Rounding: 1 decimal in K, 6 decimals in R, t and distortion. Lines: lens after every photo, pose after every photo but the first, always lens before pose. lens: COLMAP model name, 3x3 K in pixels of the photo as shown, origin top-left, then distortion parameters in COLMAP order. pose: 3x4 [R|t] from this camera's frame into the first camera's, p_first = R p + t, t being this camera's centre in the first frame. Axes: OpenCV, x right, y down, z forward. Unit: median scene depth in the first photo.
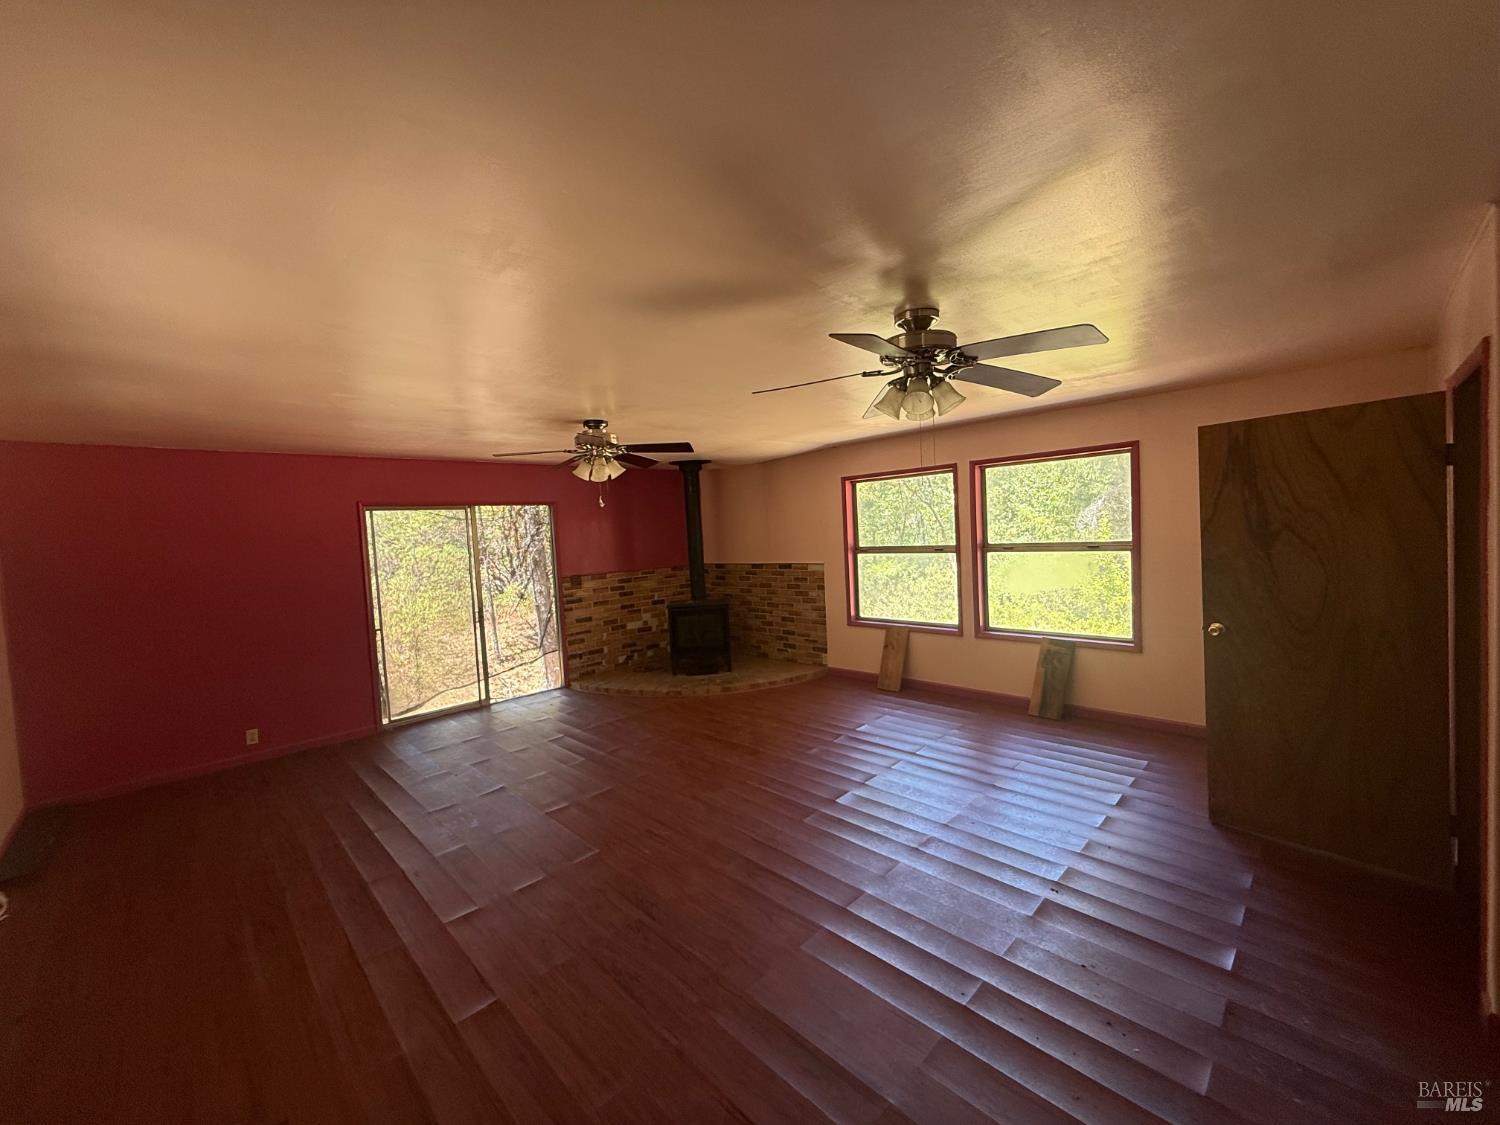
lens RADIAL K [[601.3, 0, 741.9], [0, 601.3, 566.6], [0, 0, 1]] dist [0.000179, 0.000039]
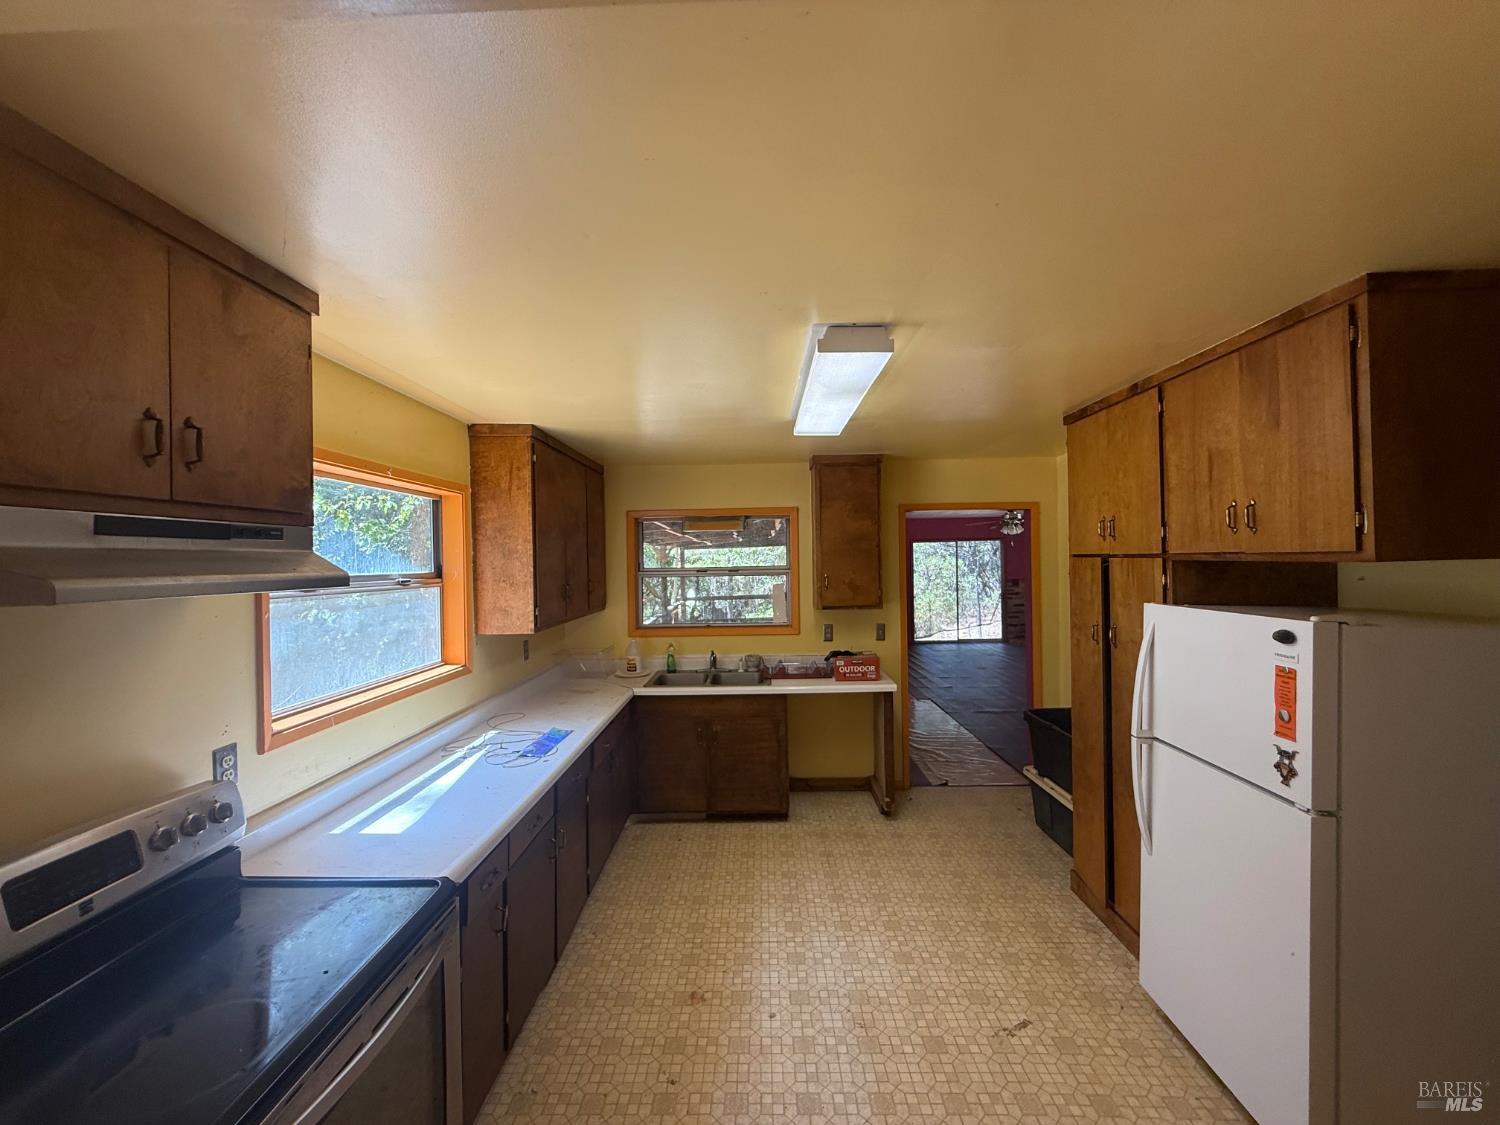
lens RADIAL K [[601.3, 0, 741.8], [0, 601.3, 564.9], [0, 0, 1]] dist [0.000179, 0.000039]
pose [[0.705224, 0.043211, -0.707666, 0.400506], [-0.058075, 0.998307, 0.003084, 0.013707], [0.706602, 0.038923, 0.706540, -0.802910]]
